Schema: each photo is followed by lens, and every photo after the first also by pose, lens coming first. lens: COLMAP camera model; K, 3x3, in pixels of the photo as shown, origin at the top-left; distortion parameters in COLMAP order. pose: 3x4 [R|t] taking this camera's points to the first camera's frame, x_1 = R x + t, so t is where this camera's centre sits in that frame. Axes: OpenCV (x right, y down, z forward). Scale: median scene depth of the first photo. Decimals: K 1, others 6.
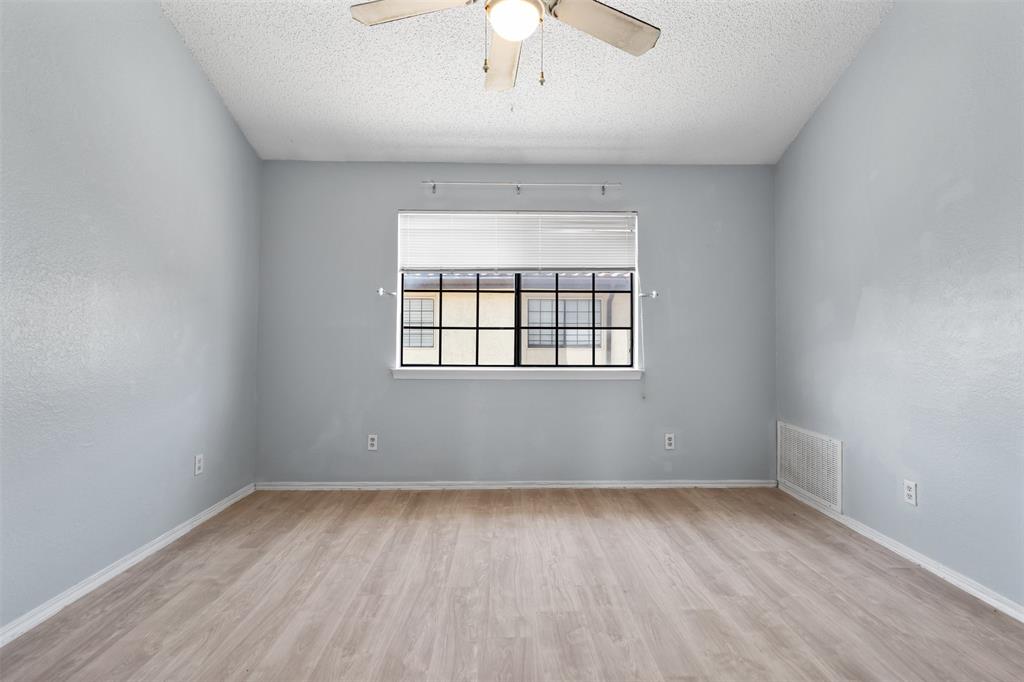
lens RADIAL K [[475.6, 0, 518.9], [0, 475.6, 325.3], [0, 0, 1]] dist [-0.000855, 0.002488]
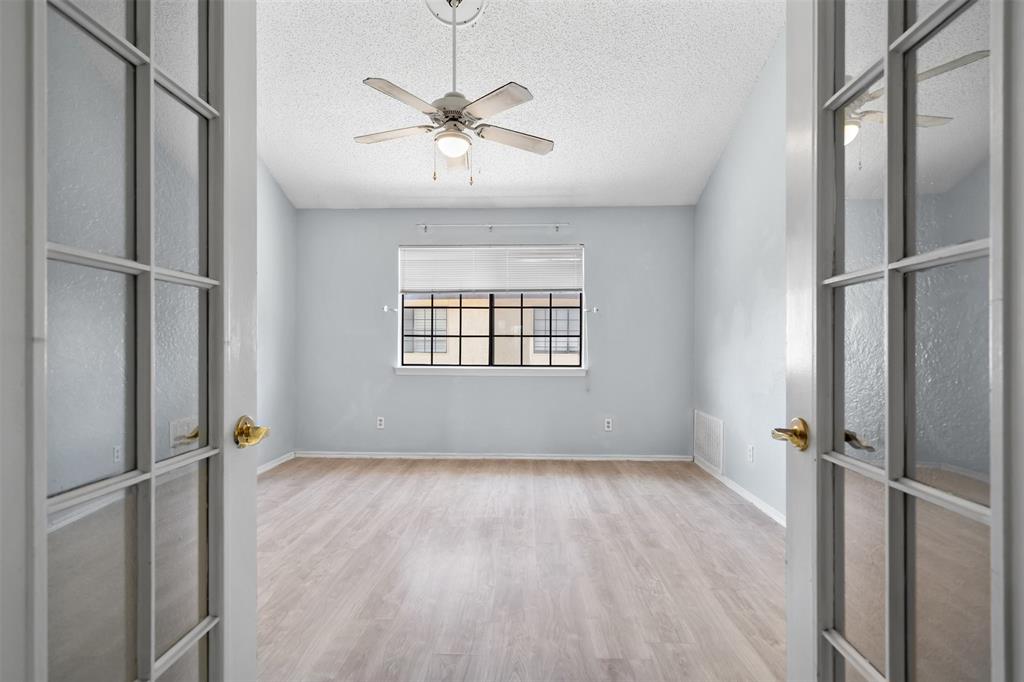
lens RADIAL K [[475.6, 0, 511.1], [0, 475.6, 344.0], [0, 0, 1]] dist [-0.000855, 0.002488]
pose [[0.998074, 0.000366, -0.062041, 0.140724], [0.001160, 0.999698, 0.024564, -0.004855], [0.062031, -0.024589, 0.997771, -0.300538]]
